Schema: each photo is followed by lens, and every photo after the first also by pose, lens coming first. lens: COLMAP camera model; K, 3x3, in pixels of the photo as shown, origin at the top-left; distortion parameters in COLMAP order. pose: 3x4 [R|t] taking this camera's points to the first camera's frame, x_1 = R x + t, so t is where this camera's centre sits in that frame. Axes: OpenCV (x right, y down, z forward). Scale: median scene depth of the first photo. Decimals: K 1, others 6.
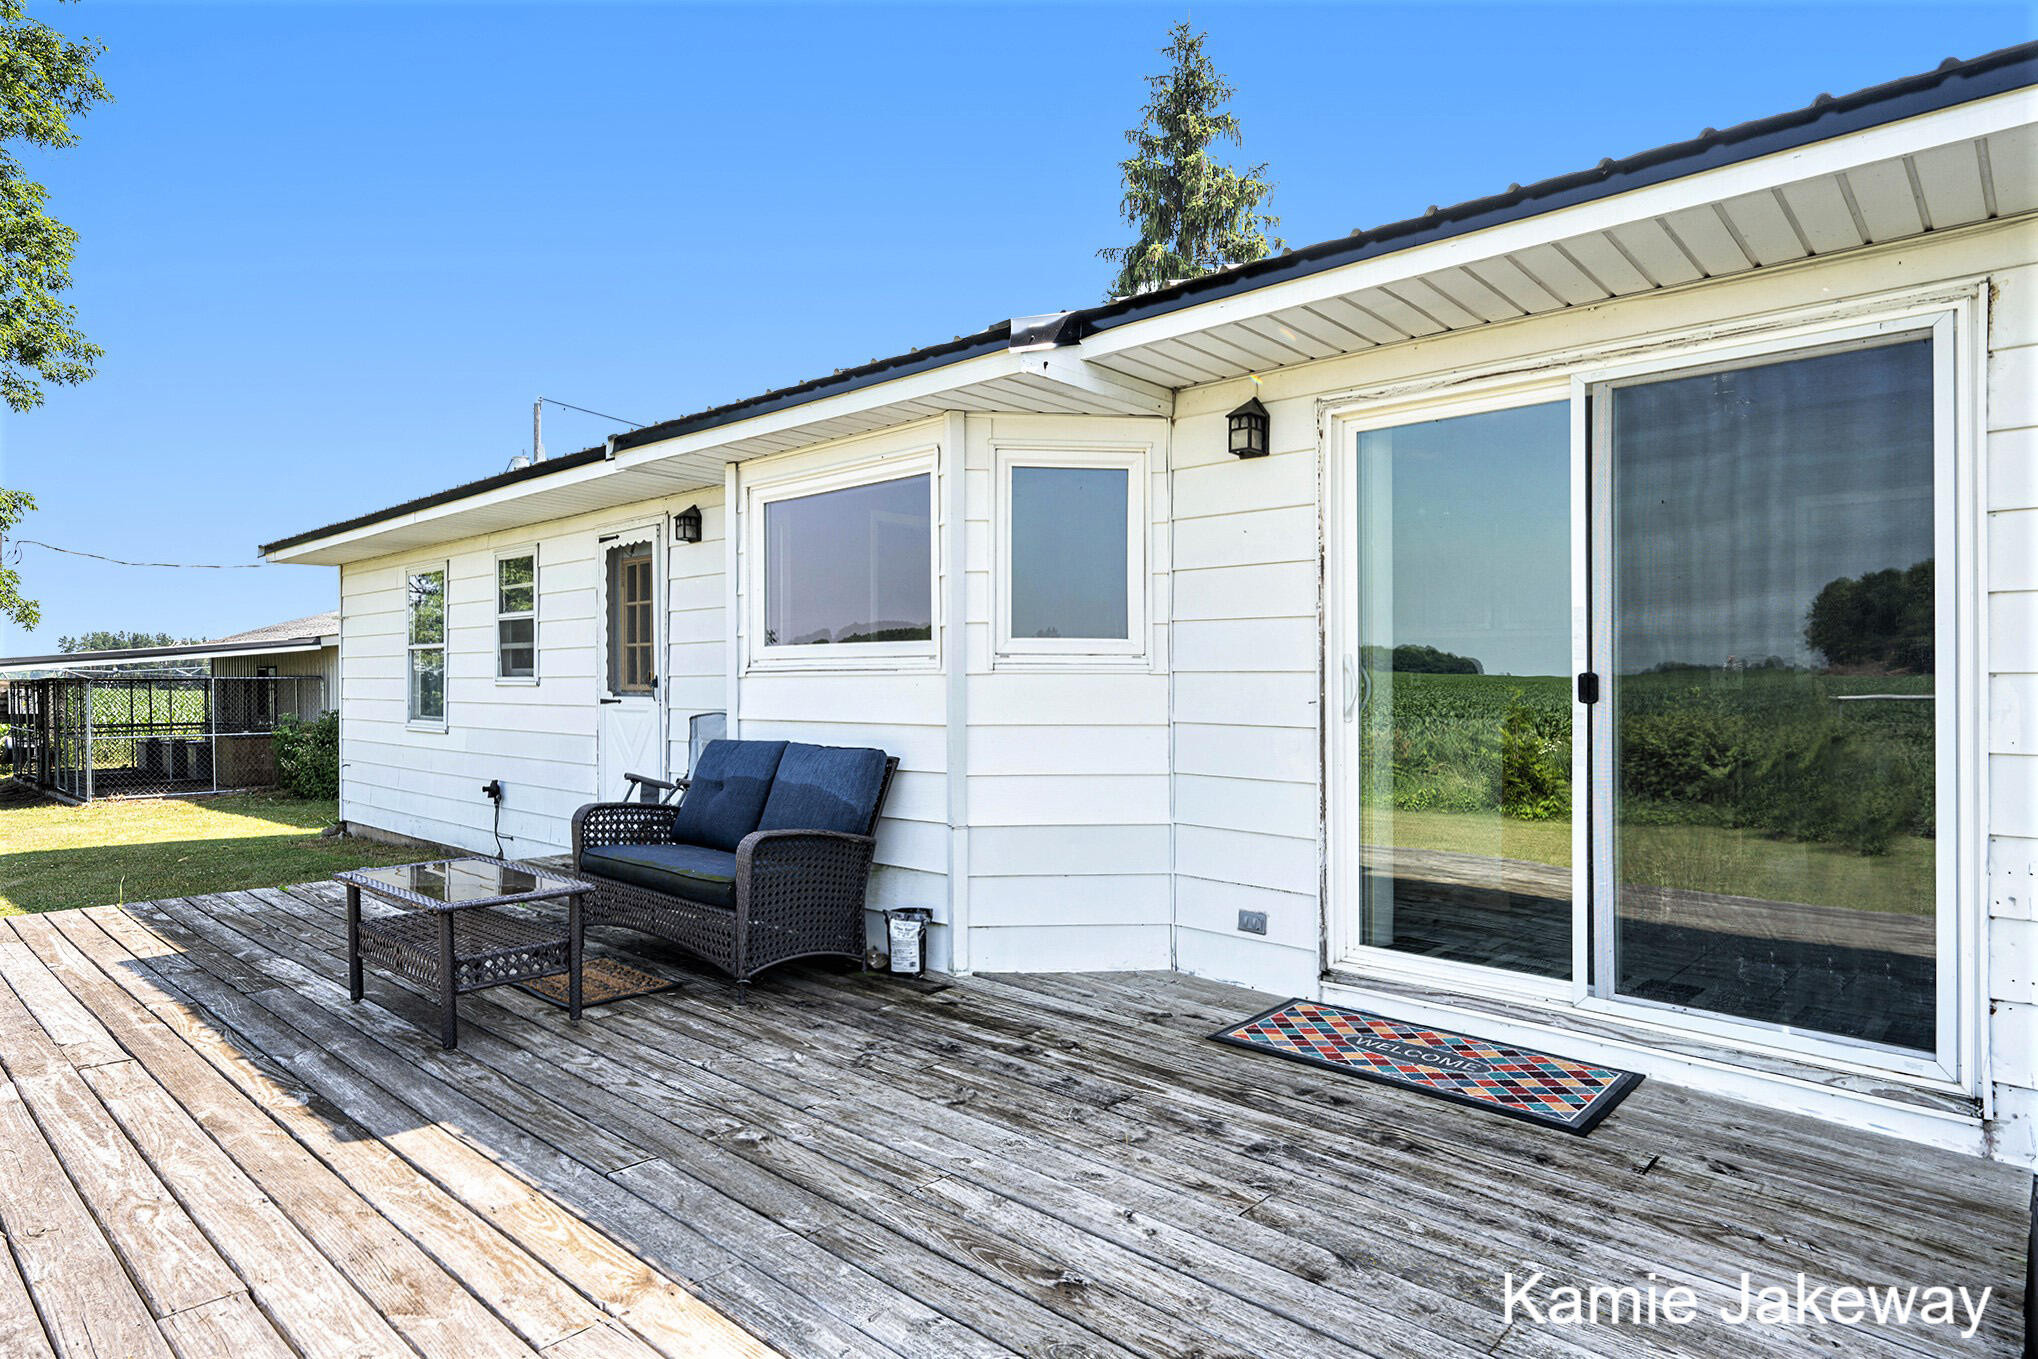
lens RADIAL K [[1132.1, 0, 1020.9], [0, 1132.1, 680.1], [0, 0, 1]] dist [0.001970, 0.002360]
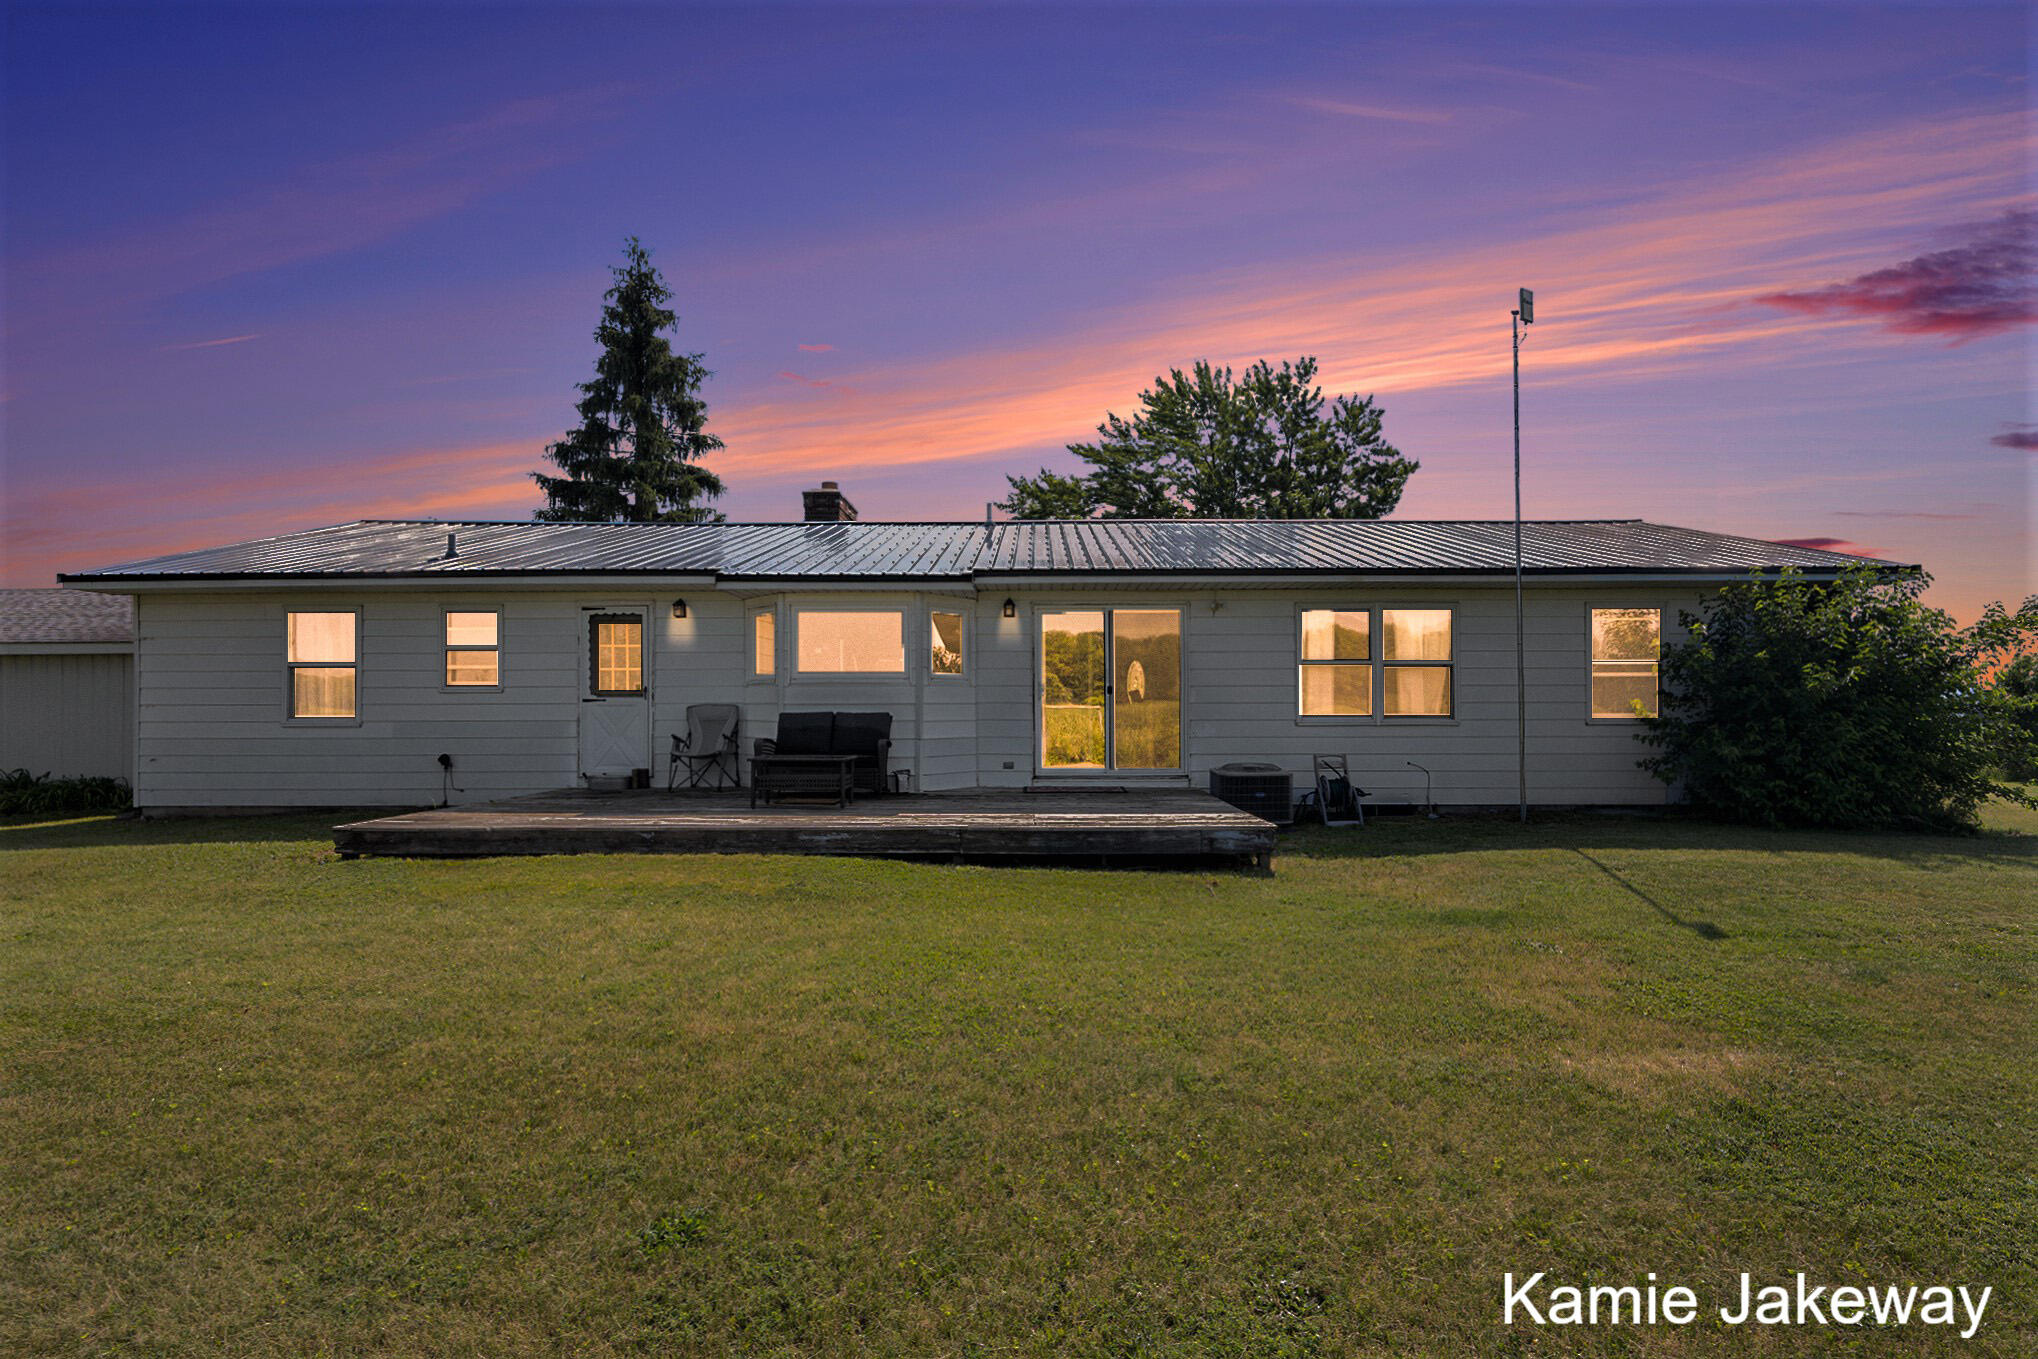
lens RADIAL K [[938.4, 0, 1001.6], [0, 938.4, 728.5], [0, 0, 1]] dist [-0.002166, -0.000505]
pose [[0.751606, -0.007430, 0.659570, -0.895188], [-0.001813, 0.999910, 0.013329, 0.042854], [-0.659610, -0.011214, 0.751525, -0.547123]]
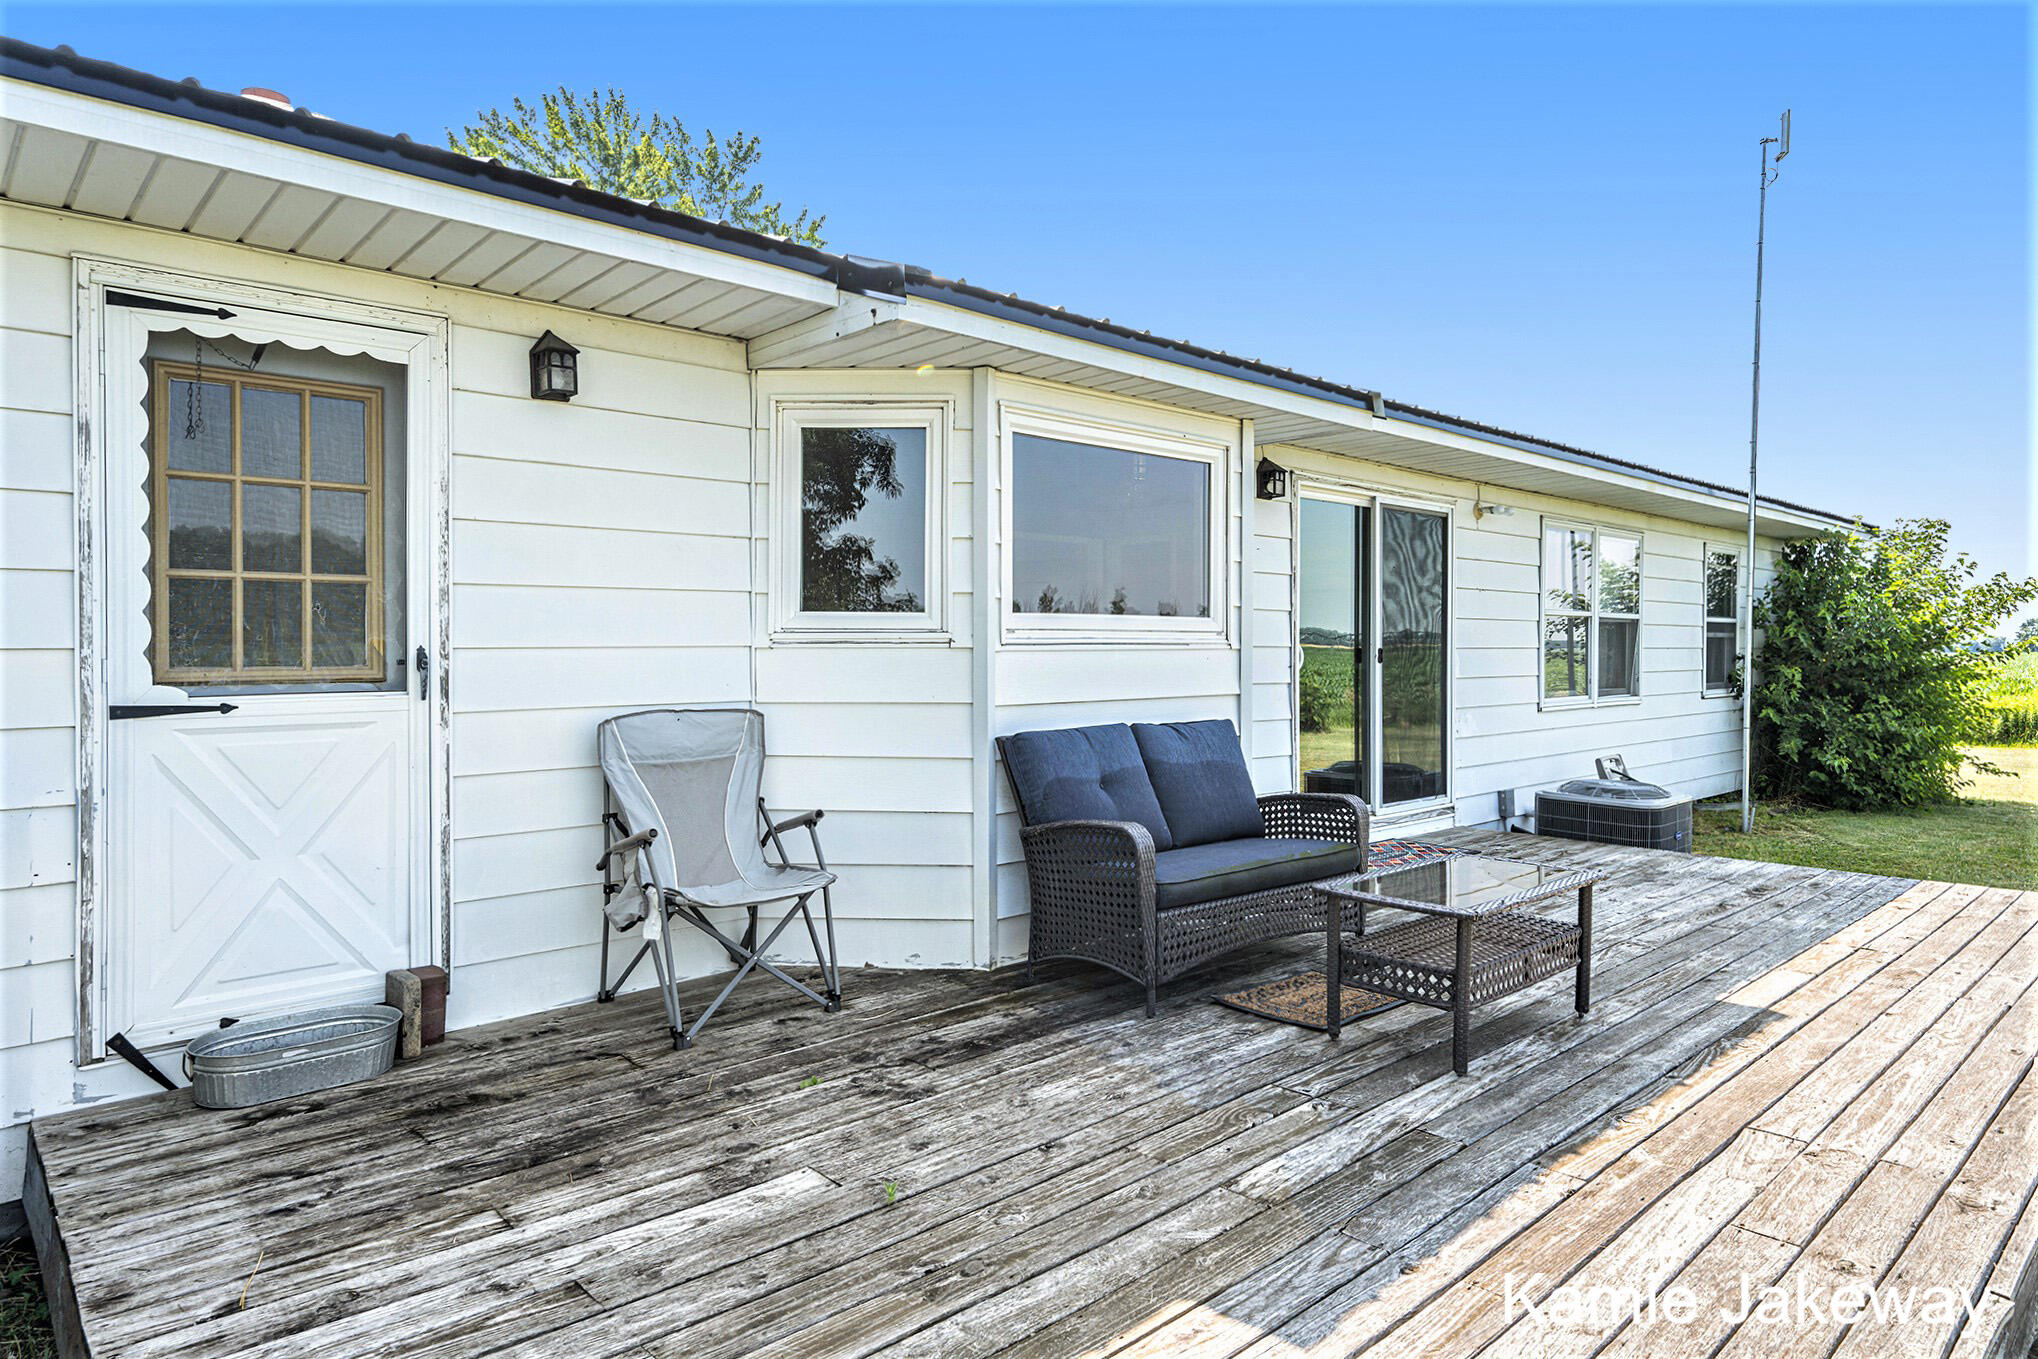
lens RADIAL K [[1241.9, 0, 1006.2], [0, 1241.9, 666.8], [0, 0, 1]] dist [-0.003304, -0.004132]
pose [[0.079548, -0.014704, 0.996723, -0.818970], [-0.001454, 0.999888, 0.014867, -0.003940], [-0.996830, -0.002632, 0.079517, 0.701944]]
